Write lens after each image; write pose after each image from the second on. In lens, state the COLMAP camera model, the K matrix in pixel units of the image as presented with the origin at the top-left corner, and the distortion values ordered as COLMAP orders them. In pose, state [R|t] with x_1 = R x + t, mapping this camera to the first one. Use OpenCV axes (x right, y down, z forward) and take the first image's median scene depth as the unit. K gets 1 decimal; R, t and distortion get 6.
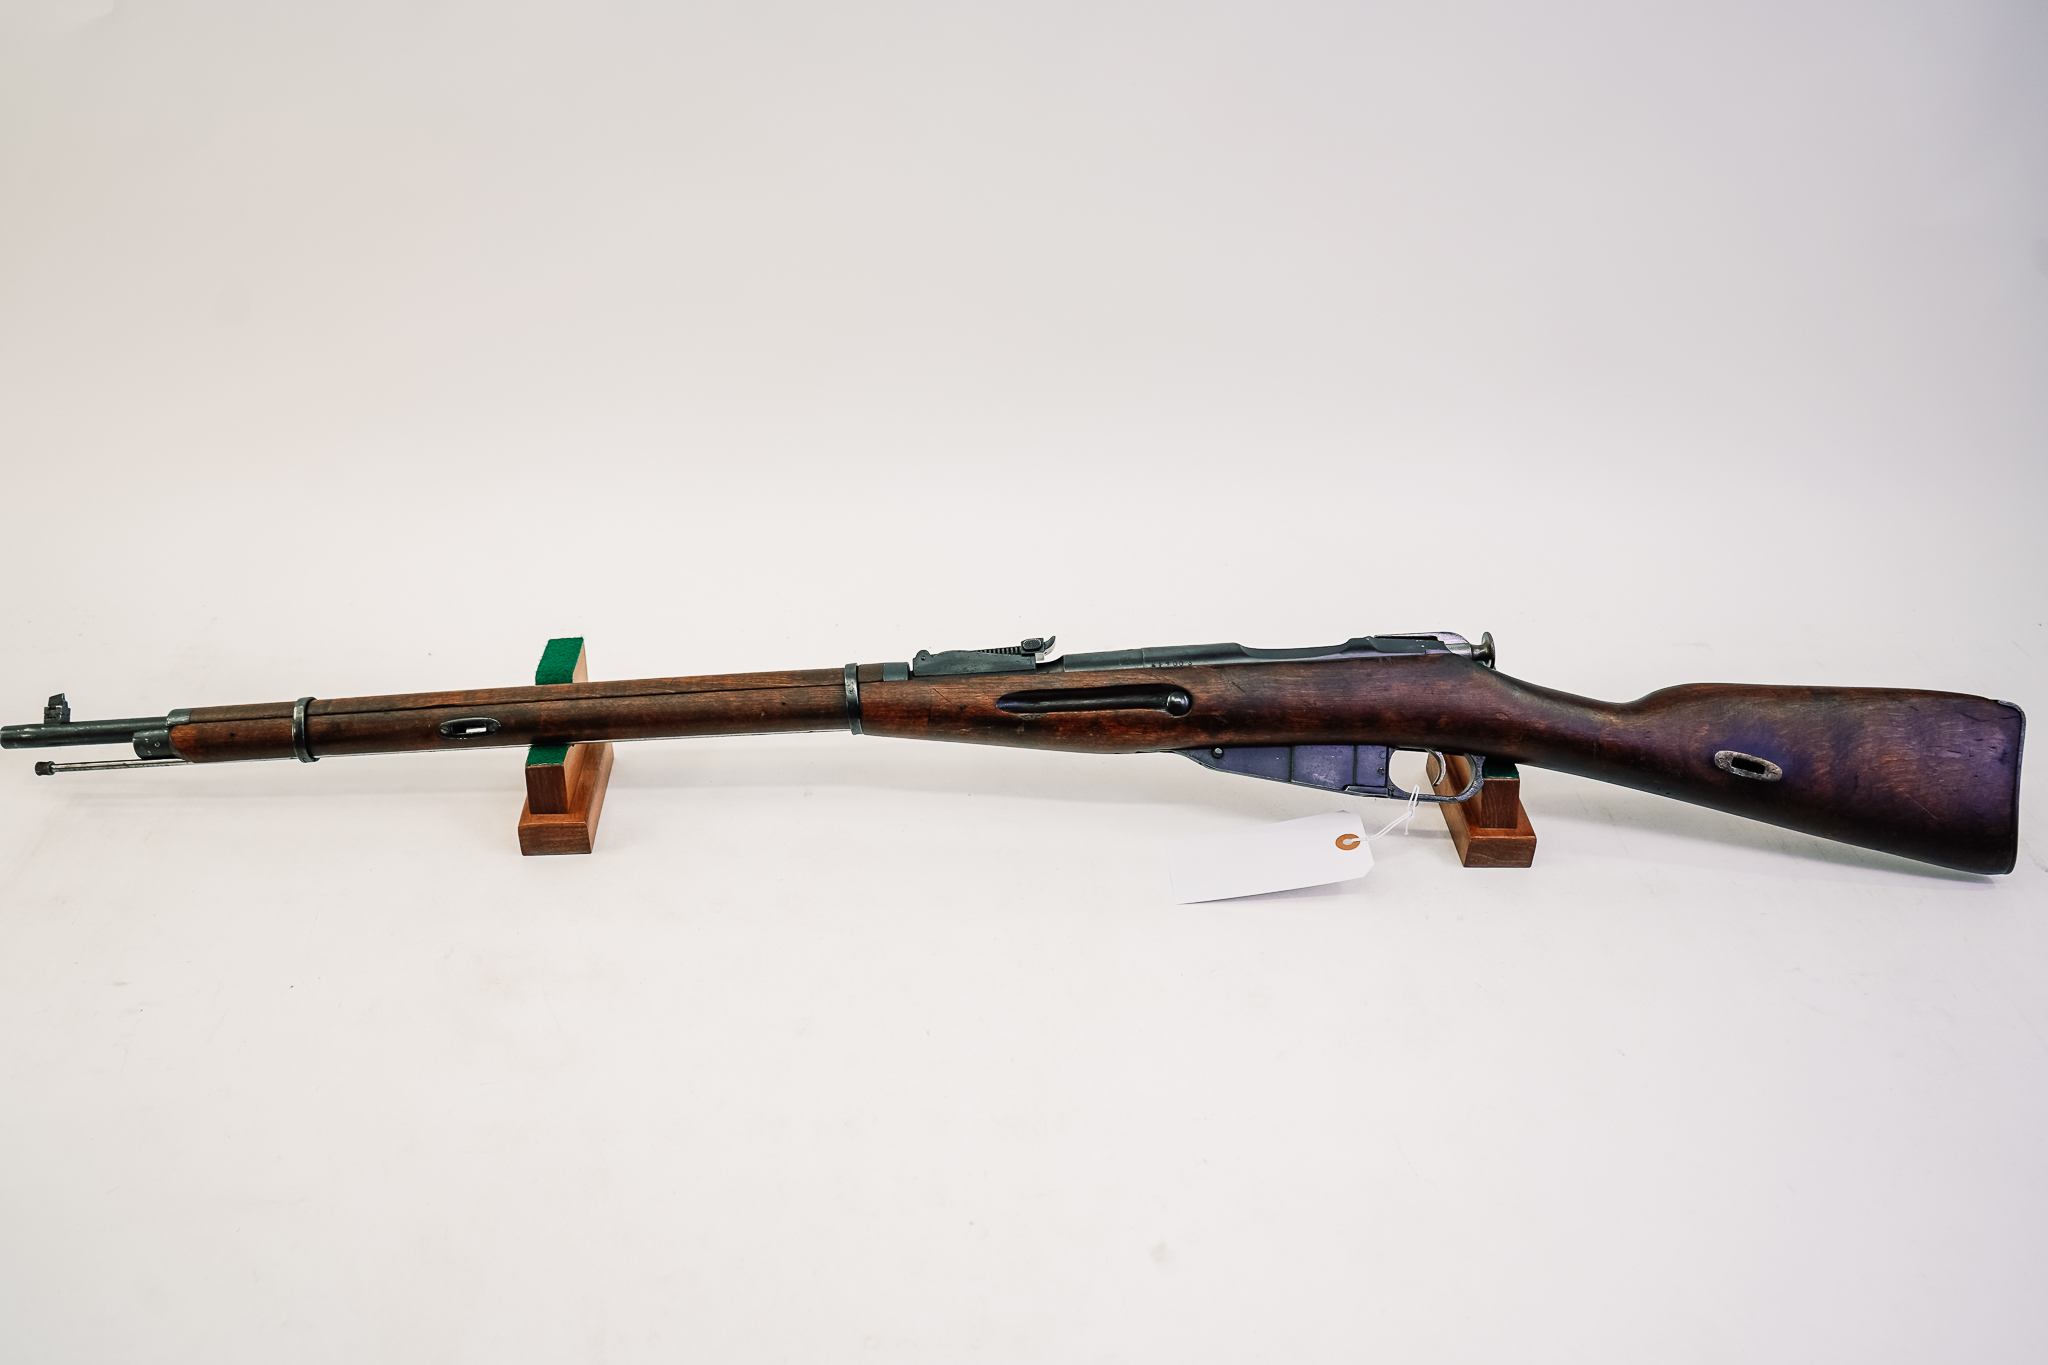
lens RADIAL K [[1647.1, 0, 1024.0], [0, 1647.1, 682.5], [0, 0, 1]] dist [-0.006042, 0.002862]
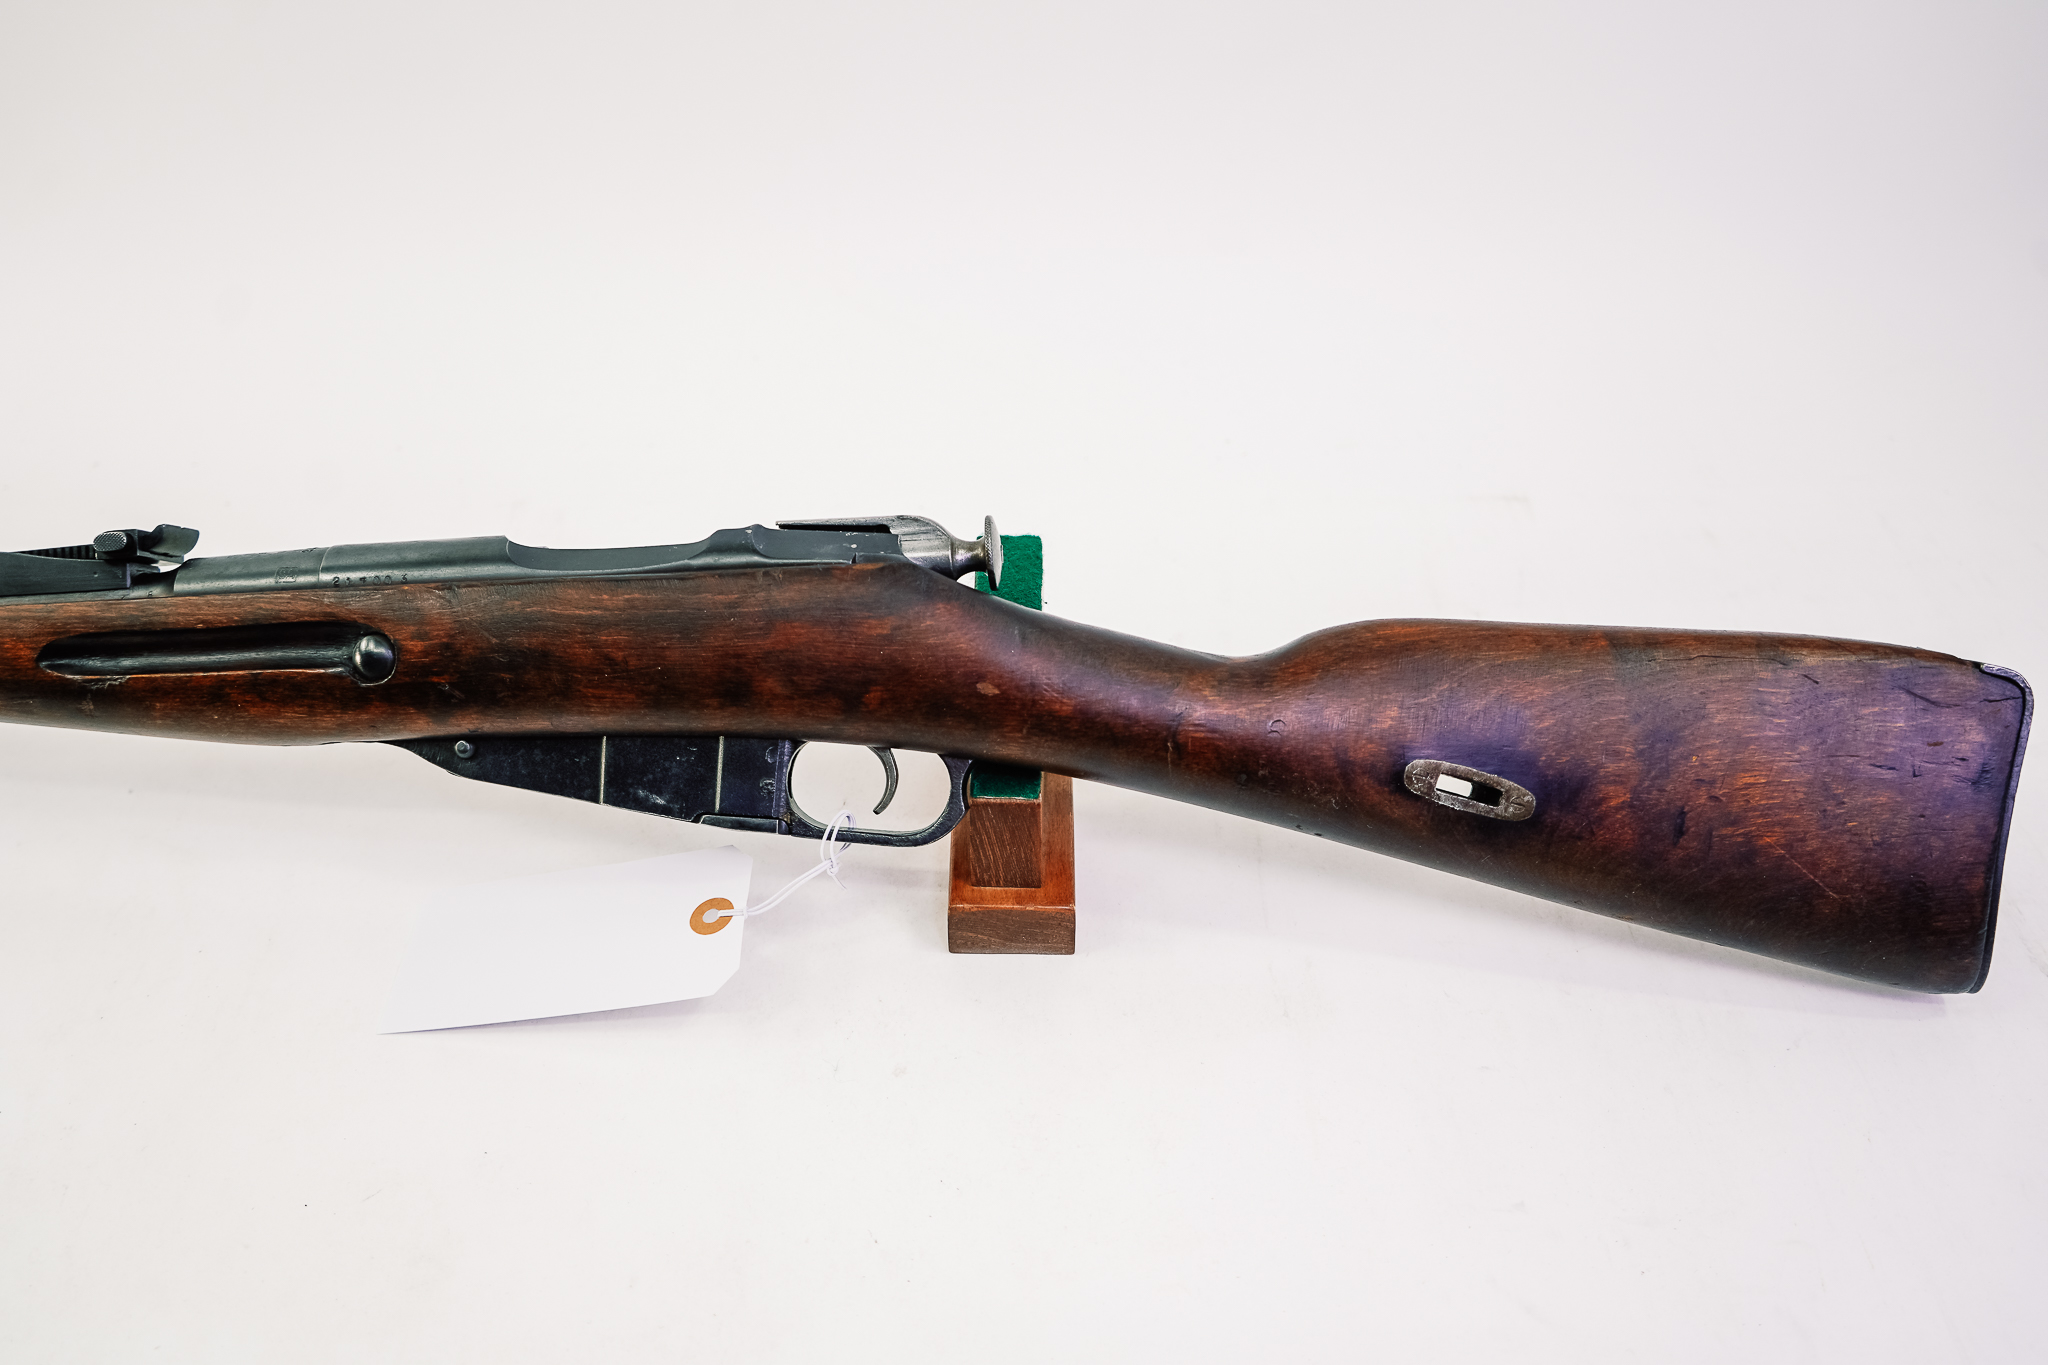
lens RADIAL K [[1646.4, 0, 1024.0], [0, 1646.4, 682.5], [0, 0, 1]] dist [-0.013109, -0.006470]
pose [[0.999285, 0.006300, -0.037271, 0.315987], [-0.000558, 0.988364, 0.152103, -0.058265], [0.037796, -0.151974, 0.987662, 0.489774]]
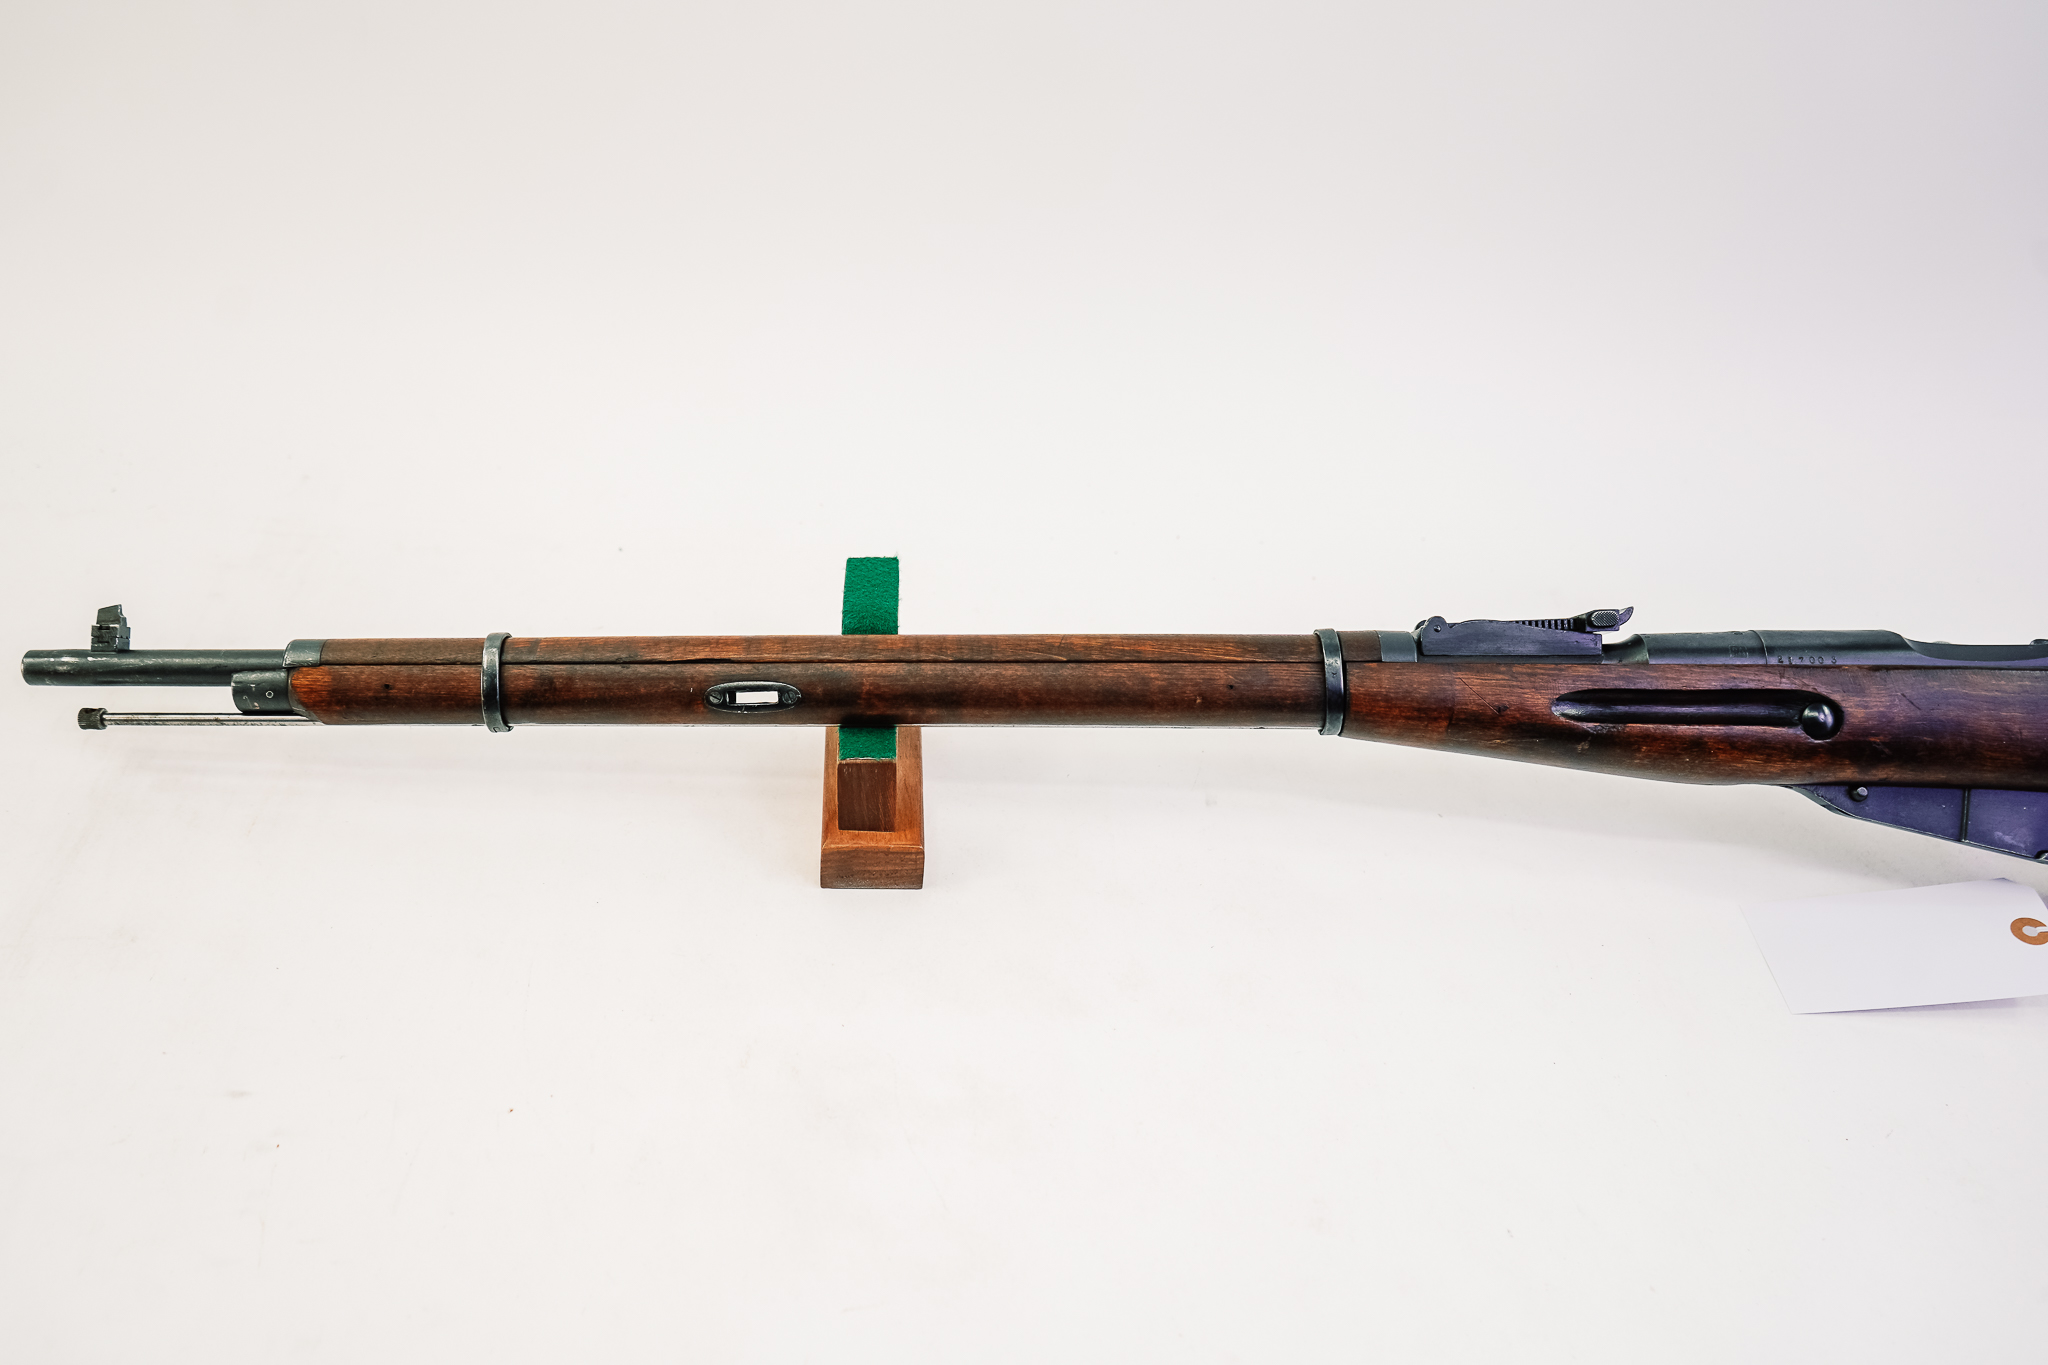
lens RADIAL K [[1647.1, 0, 1024.0], [0, 1647.1, 682.5], [0, 0, 1]] dist [-0.006042, 0.002862]
pose [[0.997712, 0.054780, 0.039620, -0.255502], [-0.058696, 0.992678, 0.105571, -0.054079], [-0.033547, -0.107655, 0.993622, 0.342058]]
